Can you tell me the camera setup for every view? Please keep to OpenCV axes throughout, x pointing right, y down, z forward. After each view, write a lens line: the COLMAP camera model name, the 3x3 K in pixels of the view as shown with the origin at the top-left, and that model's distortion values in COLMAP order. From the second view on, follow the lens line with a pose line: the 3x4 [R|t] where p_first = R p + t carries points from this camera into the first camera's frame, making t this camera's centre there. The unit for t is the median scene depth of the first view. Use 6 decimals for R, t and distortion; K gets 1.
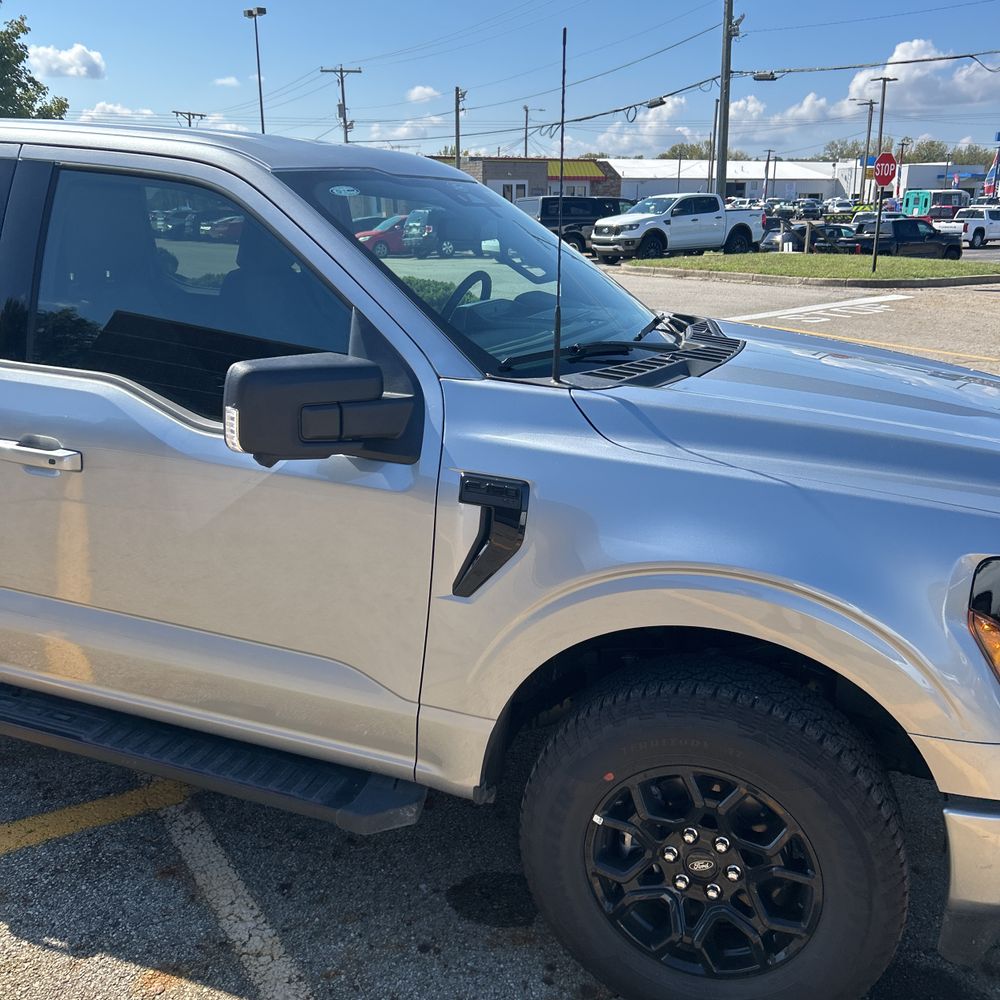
lens RADIAL K [[1000.3, 0, 486.0], [0, 1000.3, 497.8], [0, 0, 1]] dist [0.014773, 0.000038]
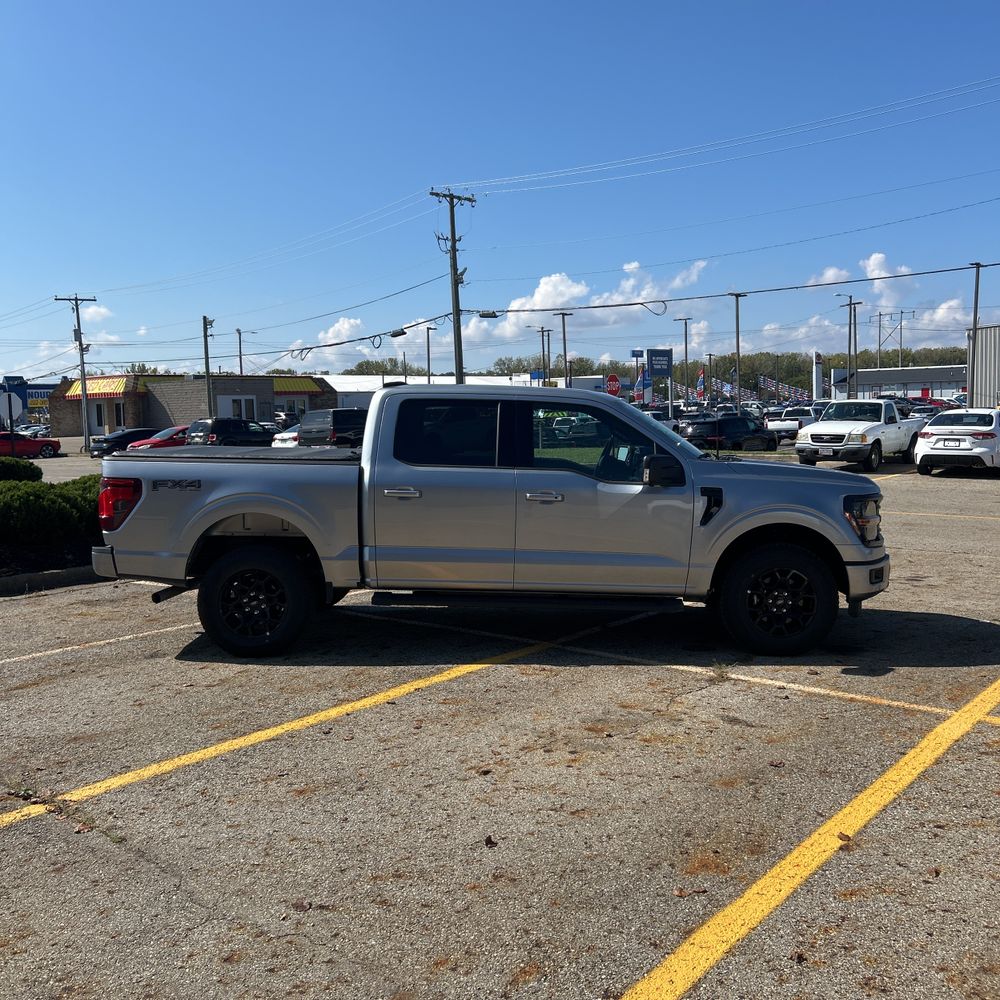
lens RADIAL K [[987.1, 0, 495.3], [0, 987.1, 499.3], [0, 0, 1]] dist [0.046114, -0.025322]
pose [[0.951449, -0.050579, 0.303623, -0.098371], [0.109821, 0.977268, -0.181344, 0.031408], [-0.287549, 0.205884, 0.935375, -0.110136]]
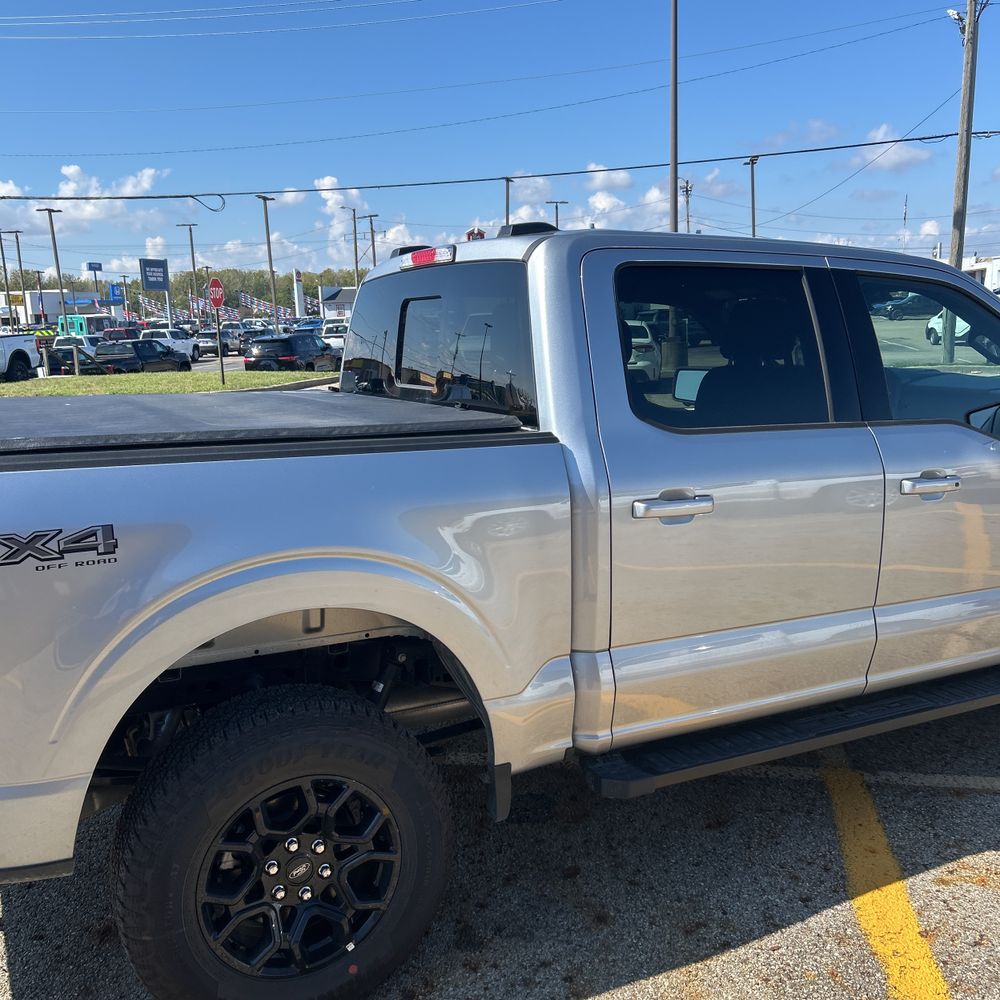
lens RADIAL K [[1003.4, 0, 501.7], [0, 1003.4, 499.6], [0, 0, 1]] dist [0.035187, -0.030796]
pose [[0.672625, -0.155970, 0.723359, -0.121227], [0.239618, 0.970773, -0.013495, -0.009534], [-0.700113, 0.182407, 0.690340, 0.032416]]
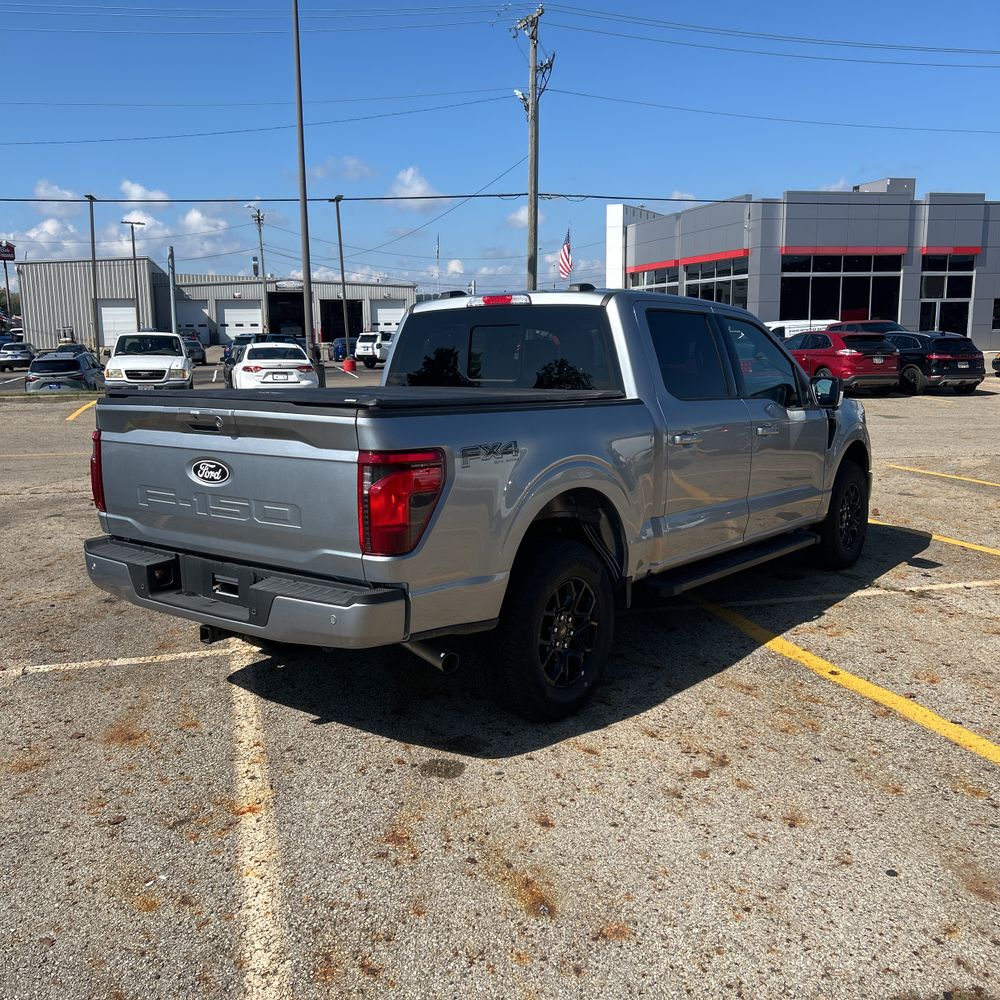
lens RADIAL K [[993.4, 0, 483.9], [0, 993.4, 500.6], [0, 0, 1]] dist [0.054439, -0.084444]
pose [[0.317625, -0.164908, 0.933766, -0.201677], [0.280749, 0.956962, 0.073506, -0.017120], [-0.905701, 0.238806, 0.350253, 0.054689]]
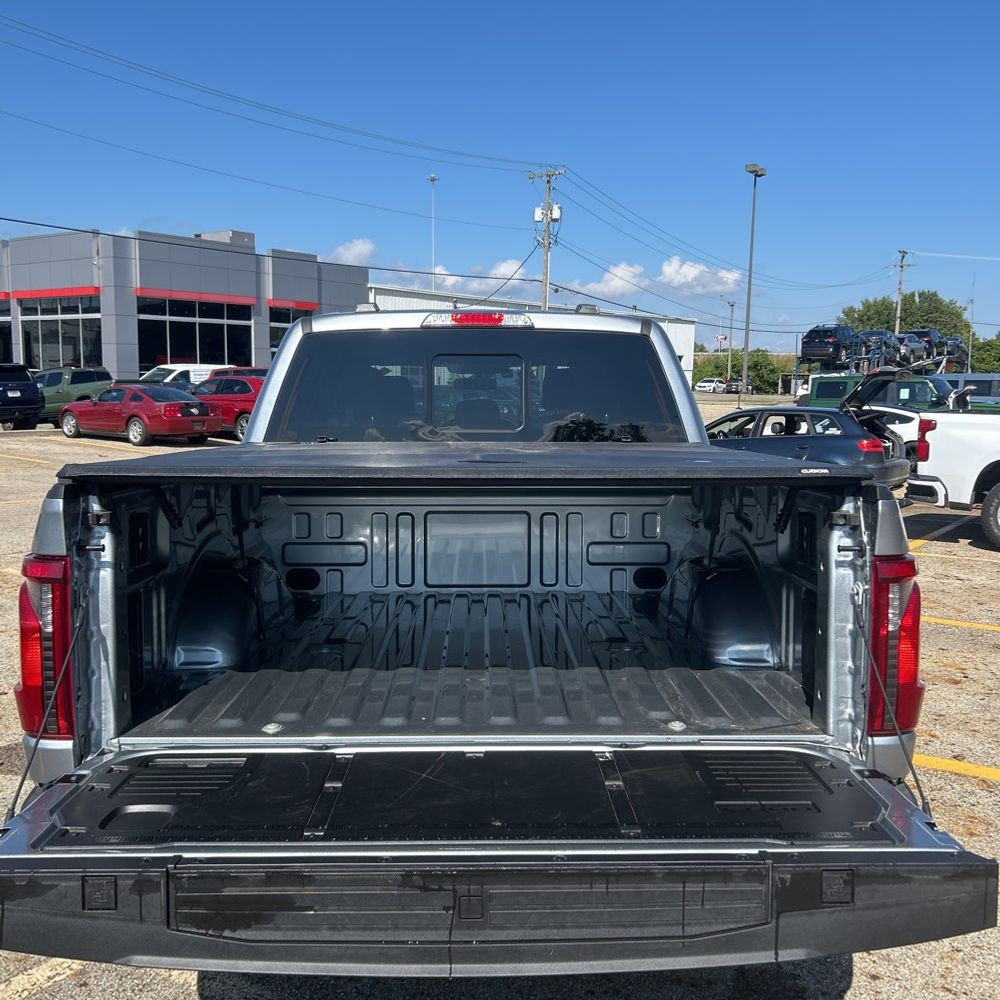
lens RADIAL K [[997.5, 0, 500.0], [0, 997.5, 500.0], [0, 0, 1]] dist [0.028030, -0.024437]
pose [[-0.354310, -0.120918, 0.927277, -0.157488], [0.250952, 0.942936, 0.218848, -0.039140], [-0.900826, 0.310242, -0.303747, 0.135042]]
